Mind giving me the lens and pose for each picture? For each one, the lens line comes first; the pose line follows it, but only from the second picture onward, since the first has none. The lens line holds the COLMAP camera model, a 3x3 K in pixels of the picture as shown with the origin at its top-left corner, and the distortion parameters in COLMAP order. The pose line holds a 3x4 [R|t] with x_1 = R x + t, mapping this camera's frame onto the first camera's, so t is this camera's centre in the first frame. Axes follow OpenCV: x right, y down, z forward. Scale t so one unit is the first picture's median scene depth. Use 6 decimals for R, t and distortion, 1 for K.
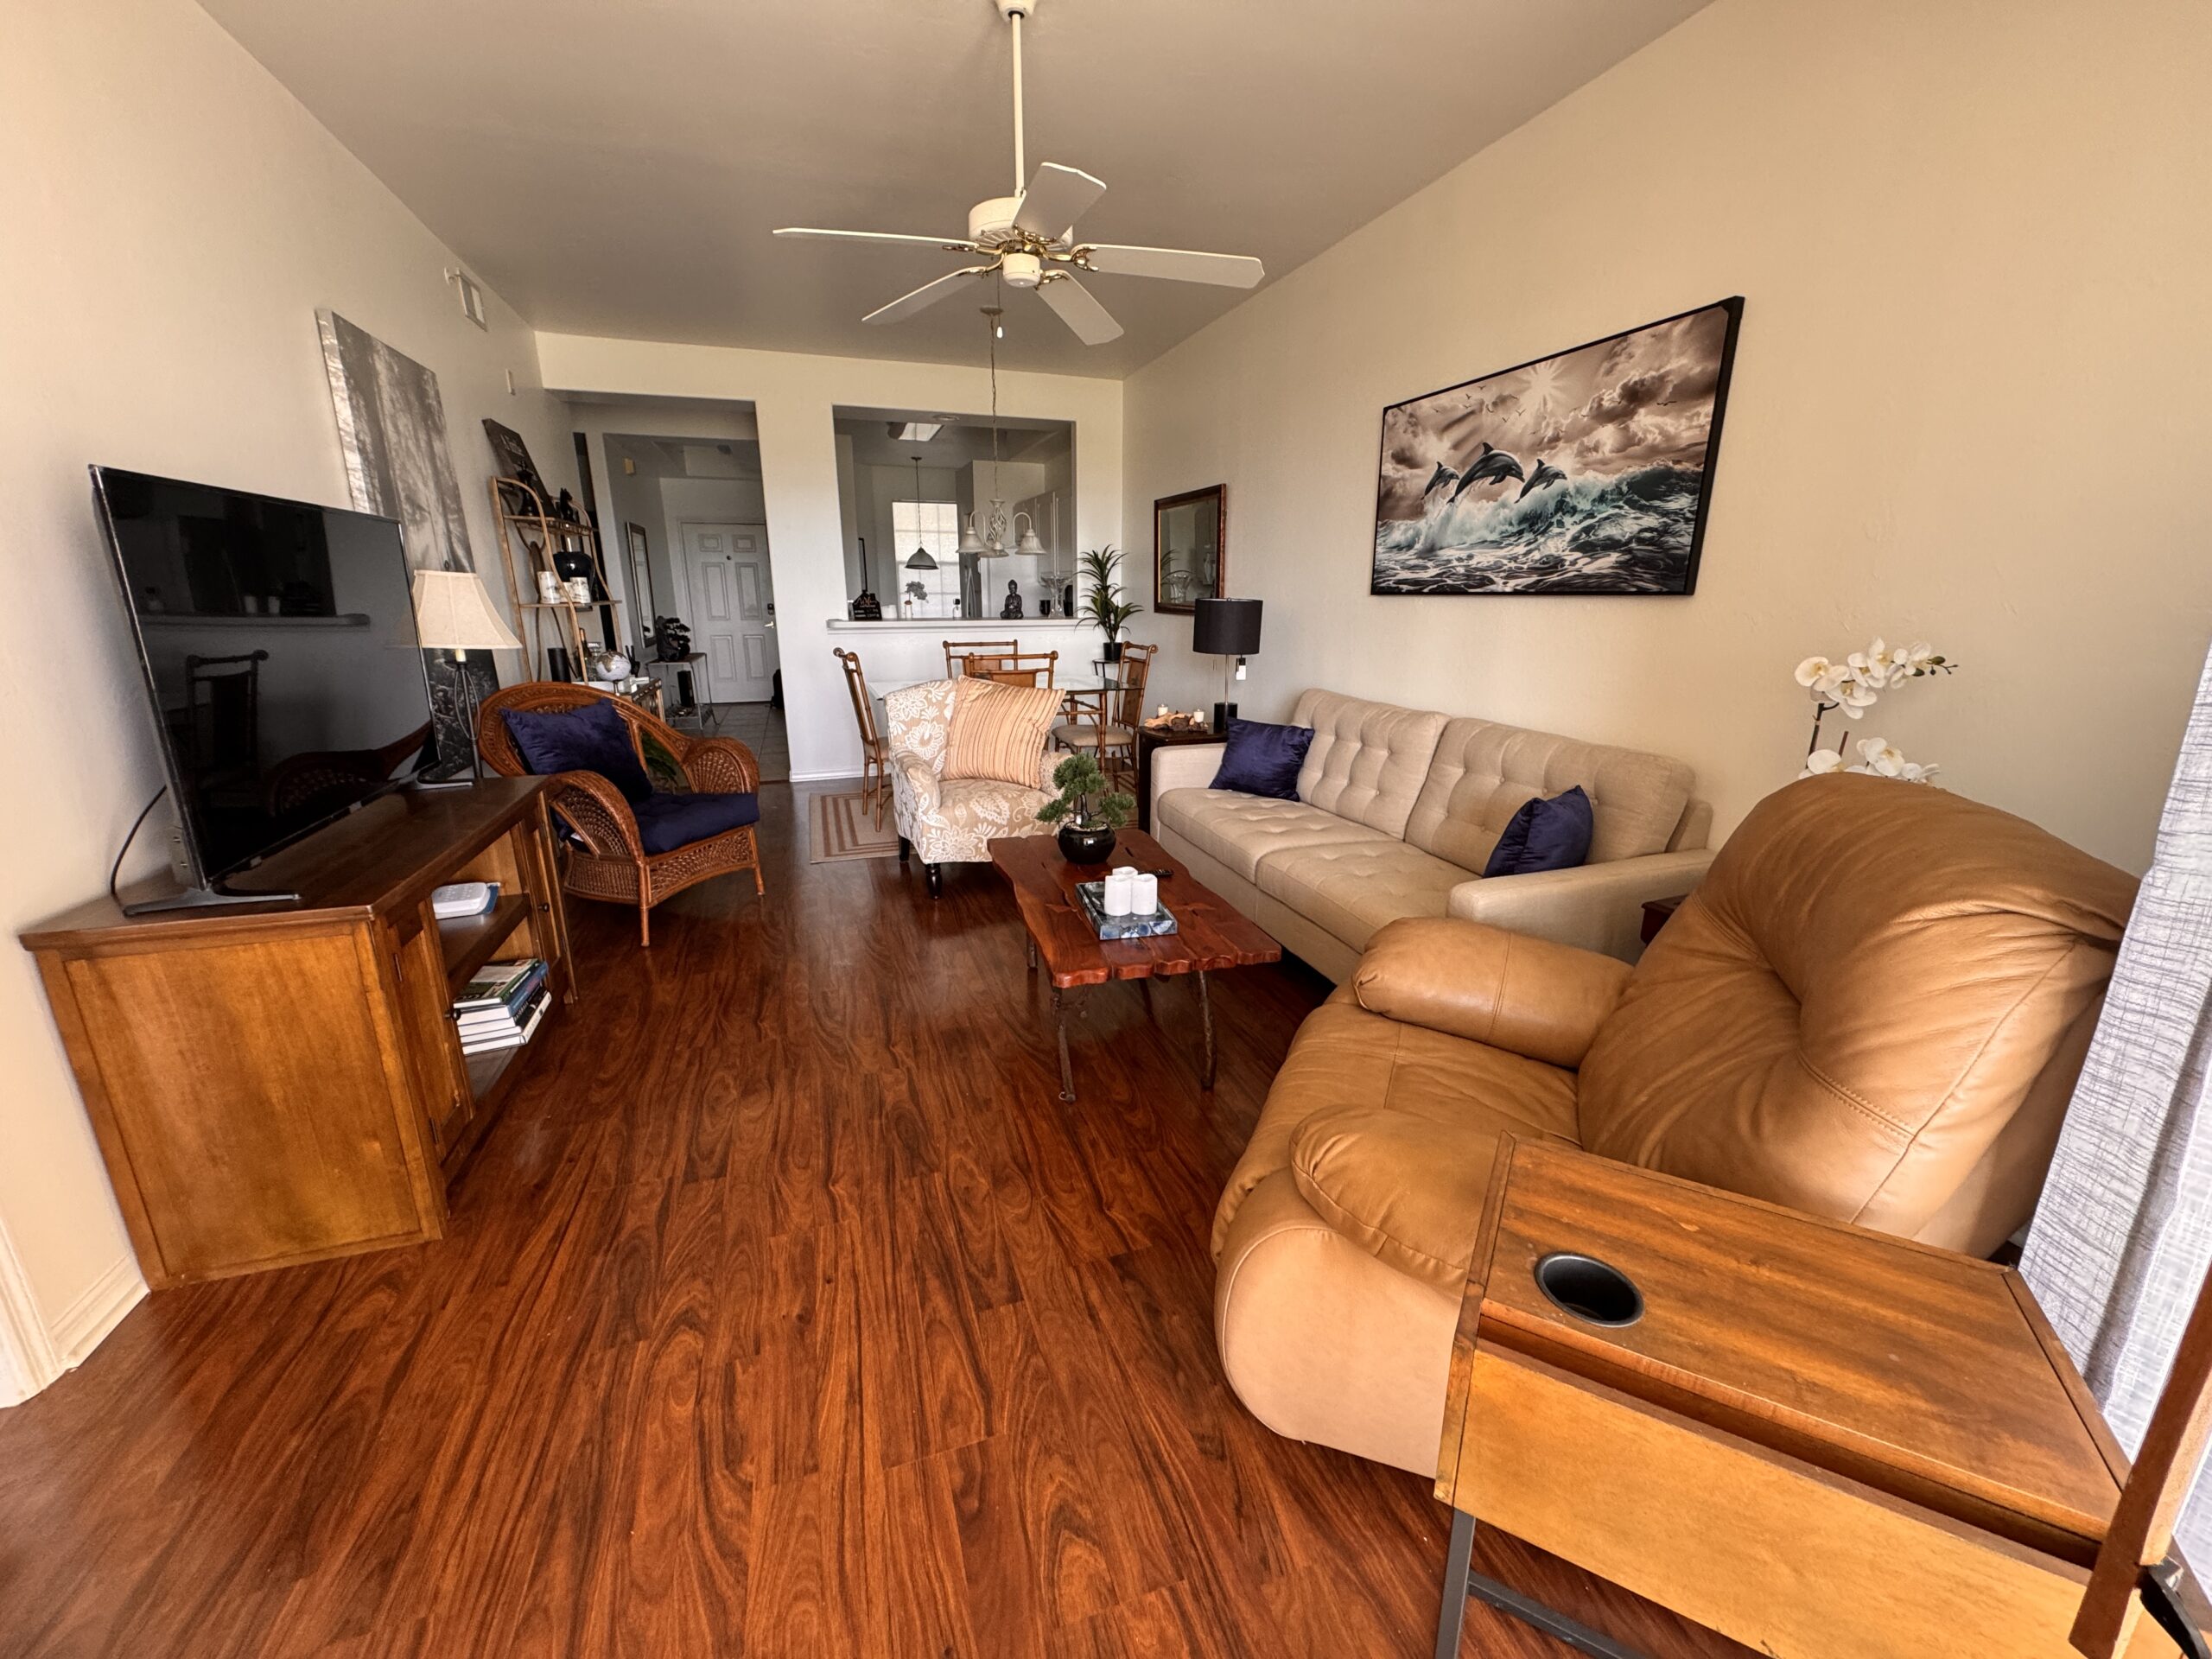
lens RADIAL K [[884.4, 0, 1113.1], [0, 884.4, 825.1], [0, 0, 1]] dist [0.000256, -0.000009]
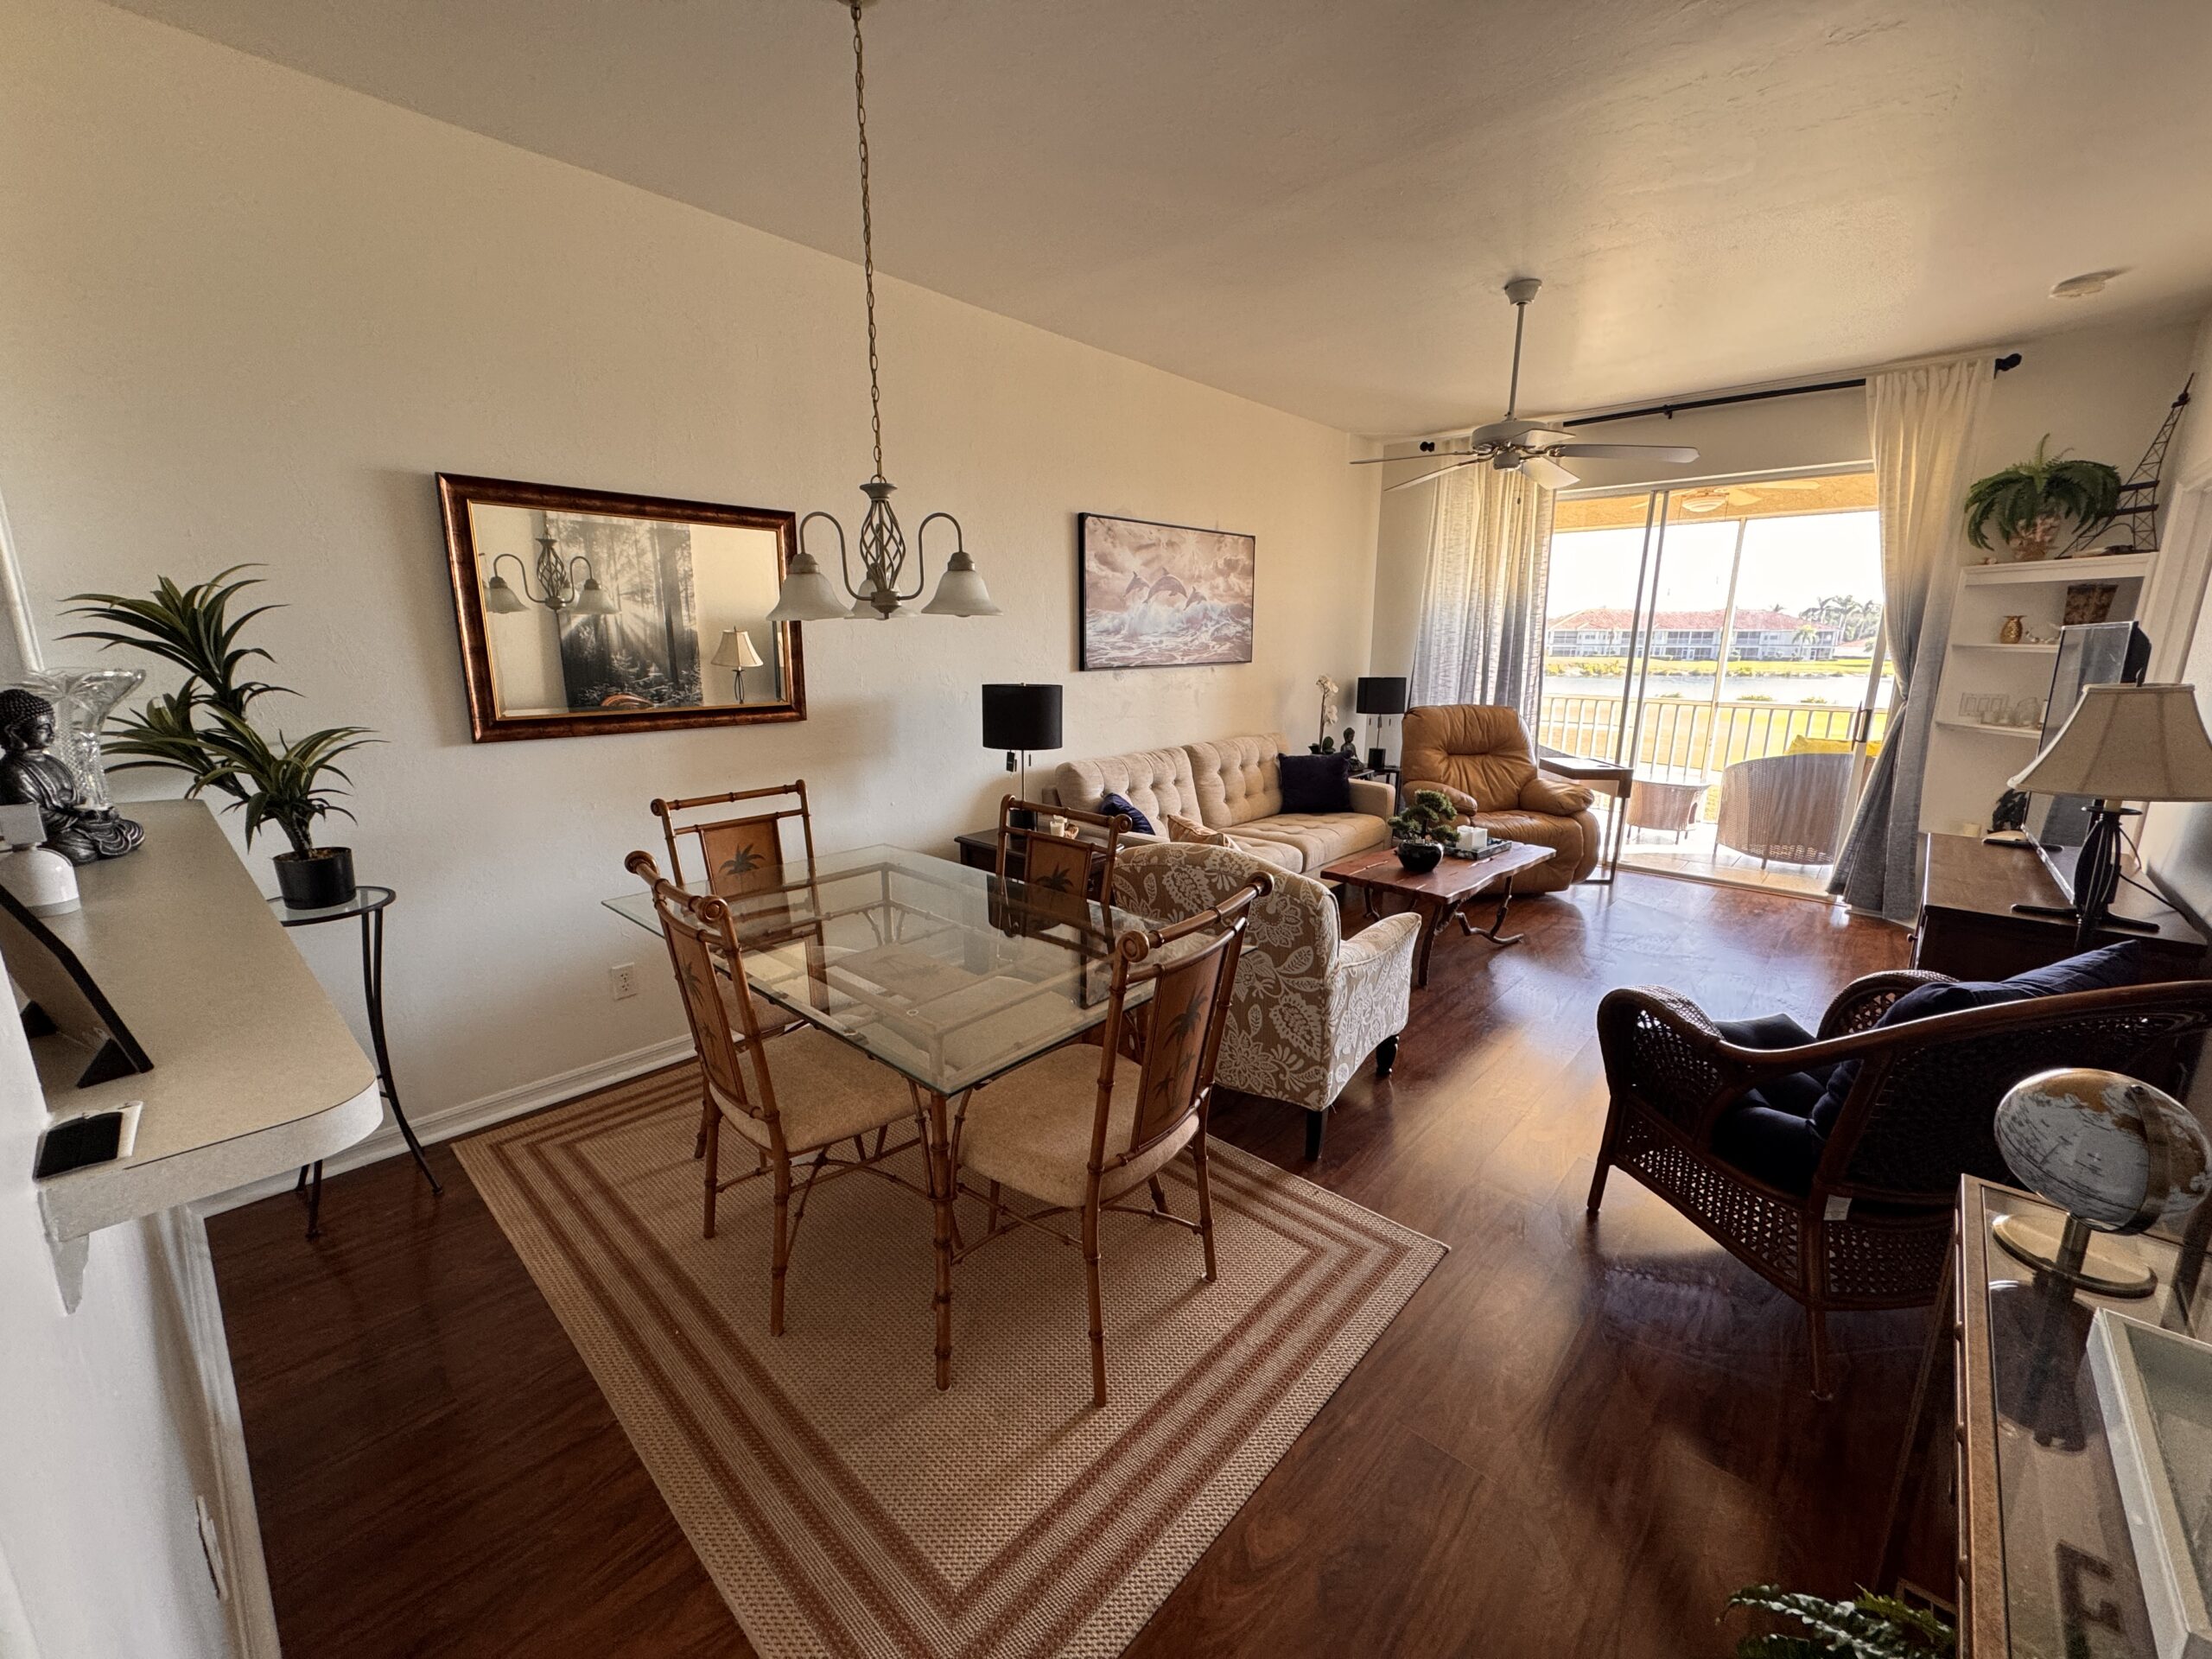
lens RADIAL K [[884.4, 0, 1108.0], [0, 884.4, 829.9], [0, 0, 1]] dist [0.000256, -0.000009]
pose [[-0.480524, -0.184428, 0.857370, -0.846717], [0.228969, 0.917344, 0.325658, -0.499830], [-0.846564, 0.352798, -0.398577, 1.718077]]
